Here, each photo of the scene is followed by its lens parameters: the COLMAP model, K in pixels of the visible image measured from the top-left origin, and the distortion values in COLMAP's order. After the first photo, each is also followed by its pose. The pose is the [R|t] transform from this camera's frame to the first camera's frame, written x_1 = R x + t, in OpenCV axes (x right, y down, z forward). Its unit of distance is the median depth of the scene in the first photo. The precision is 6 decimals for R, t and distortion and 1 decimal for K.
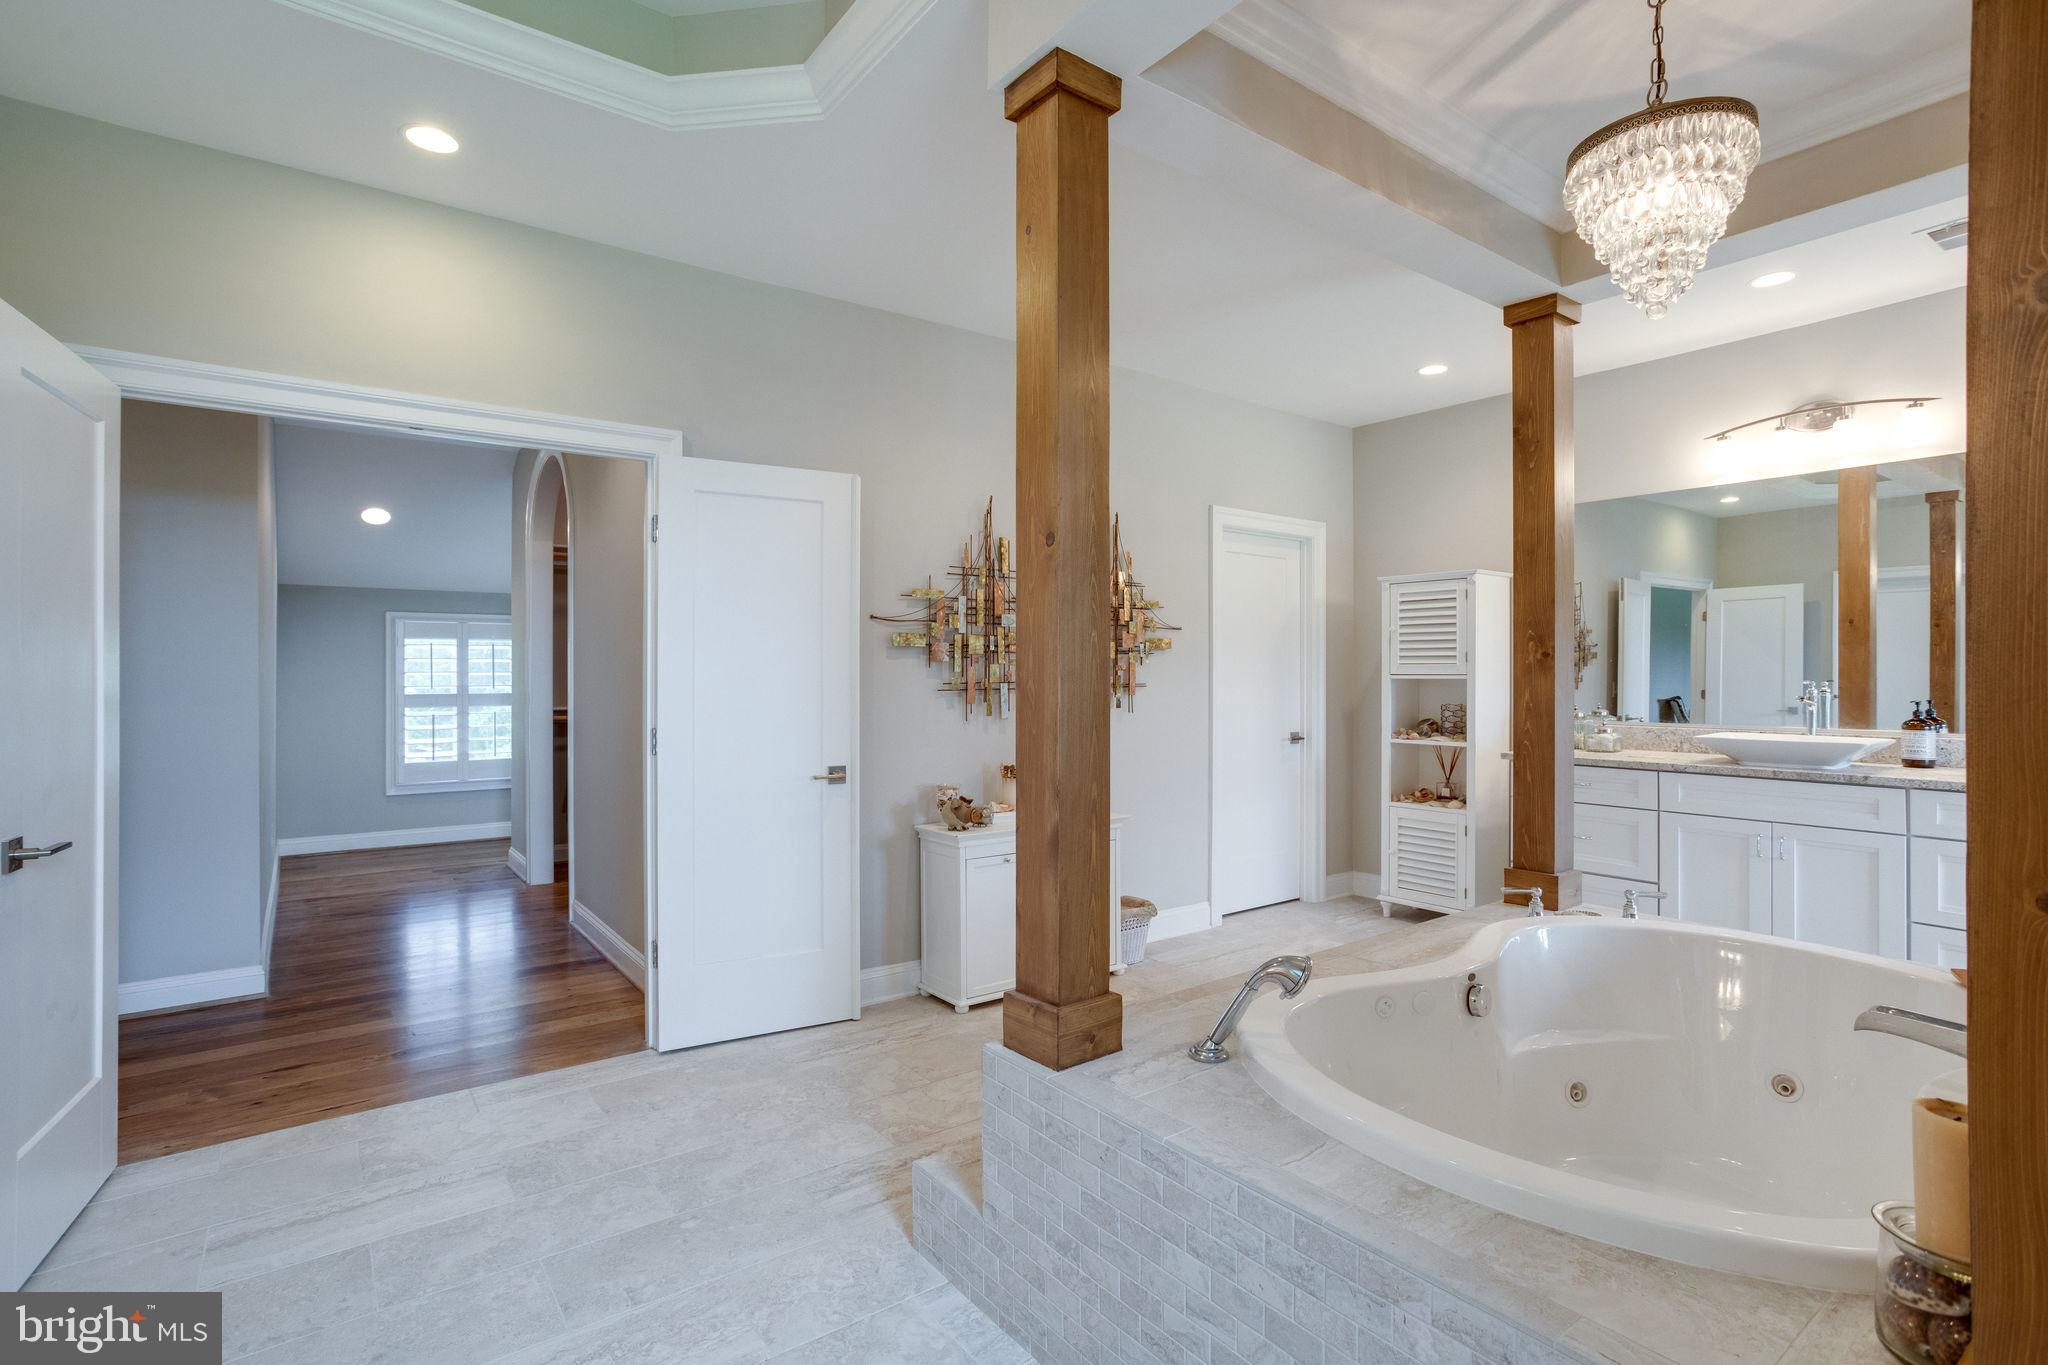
lens RADIAL K [[987.2, 0, 1024.0], [0, 987.2, 682.5], [0, 0, 1]] dist [-0.042617, 0.024568]
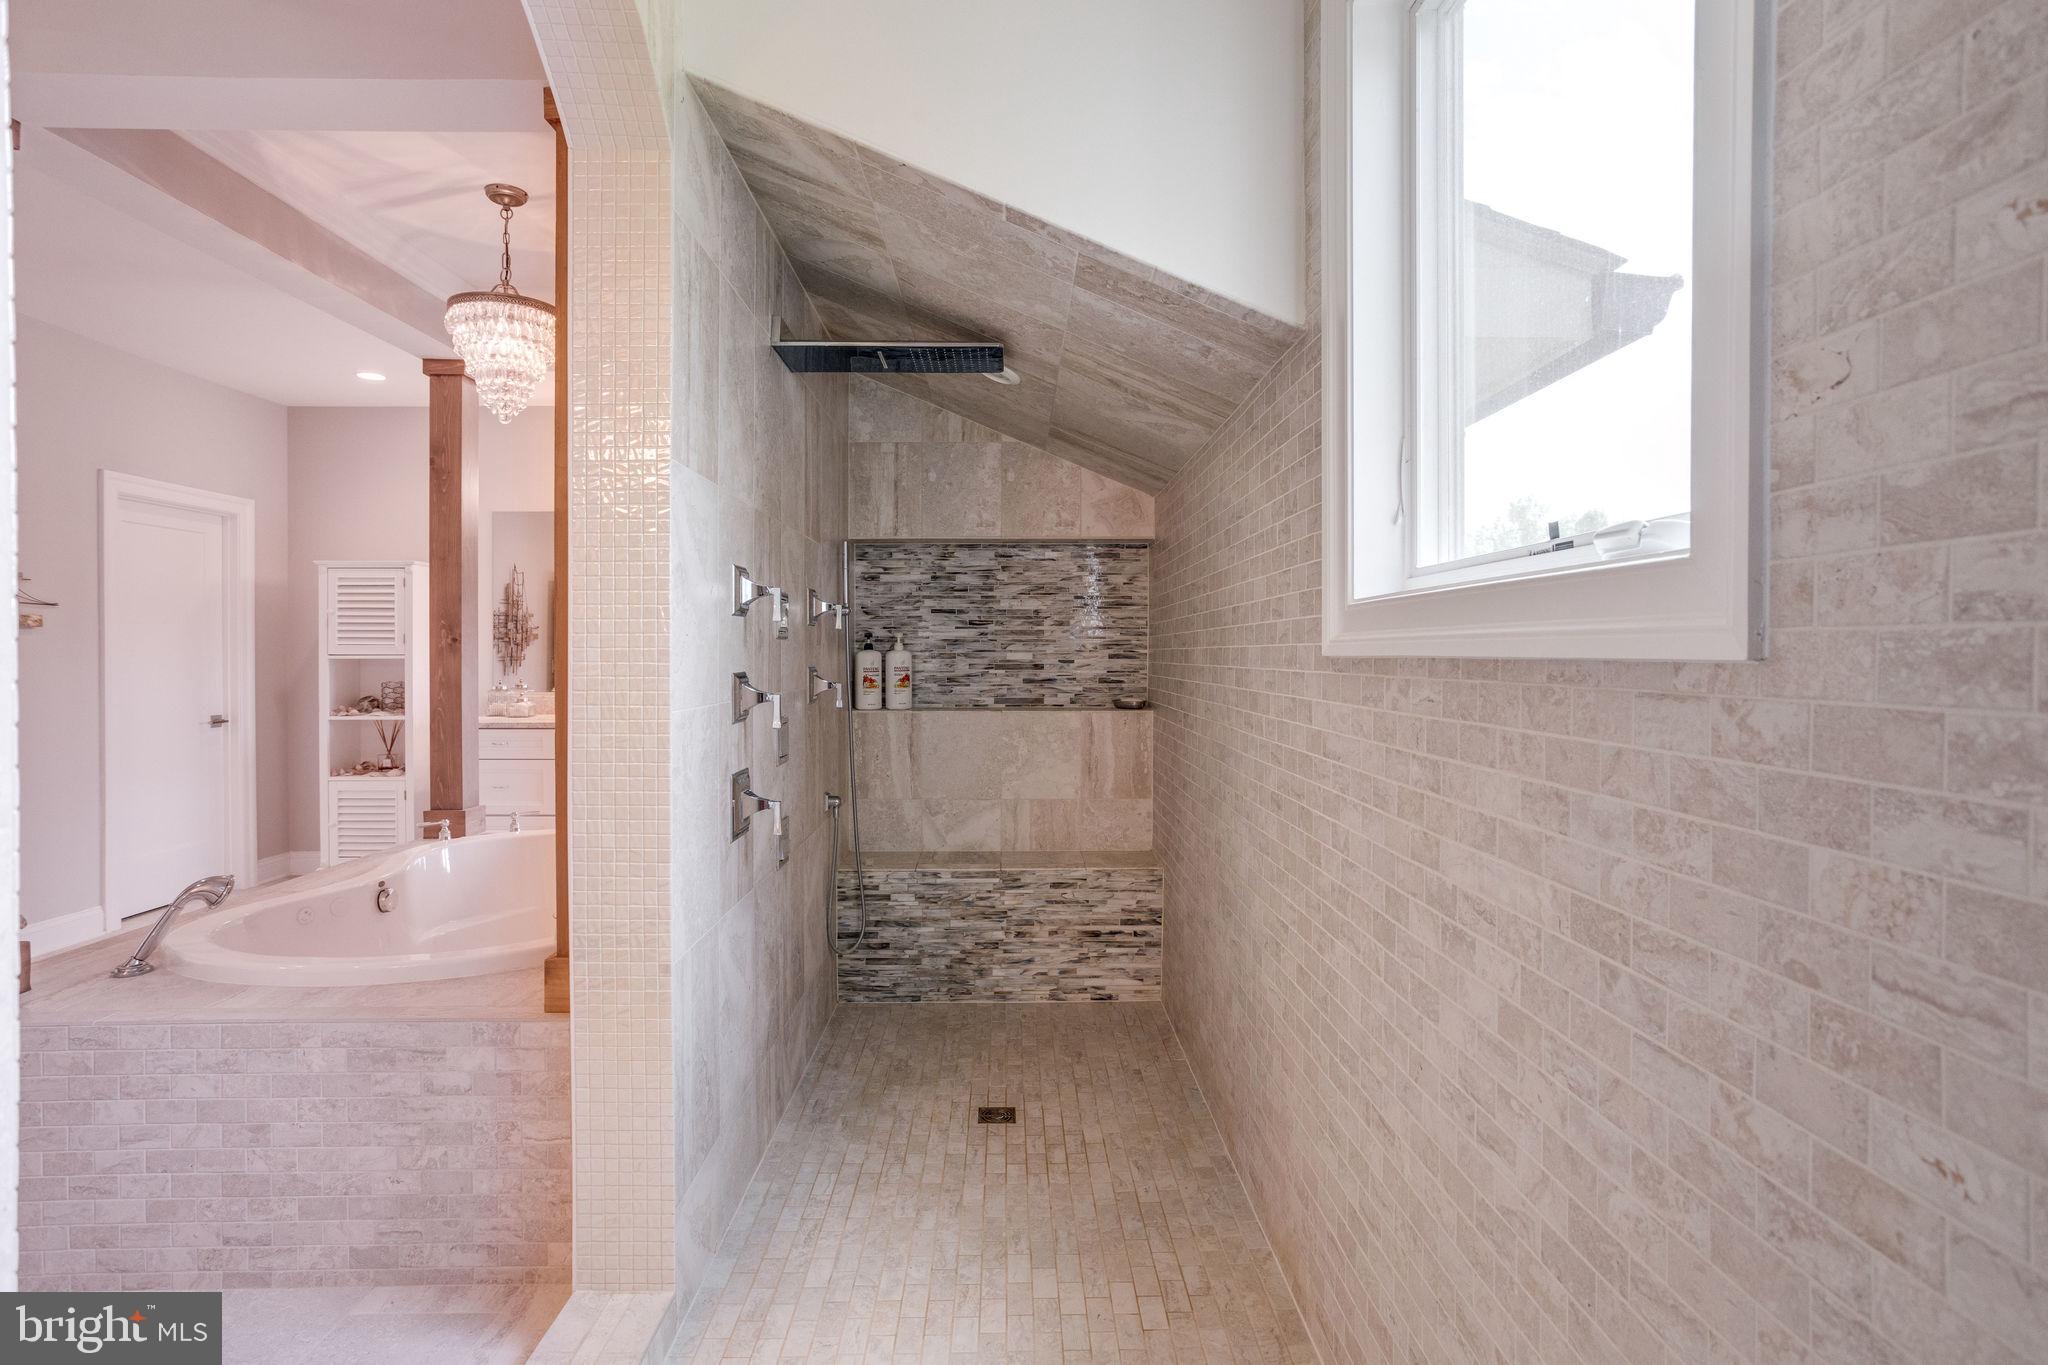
lens RADIAL K [[1017.7, 0, 1026.6], [0, 1017.7, 653.4], [0, 0, 1]] dist [-0.048516, 0.025932]
pose [[0.580937, -0.003864, 0.813939, -0.069145], [0.009357, 0.999954, -0.001932, -0.000830], [-0.813895, 0.008738, 0.580947, -0.253912]]
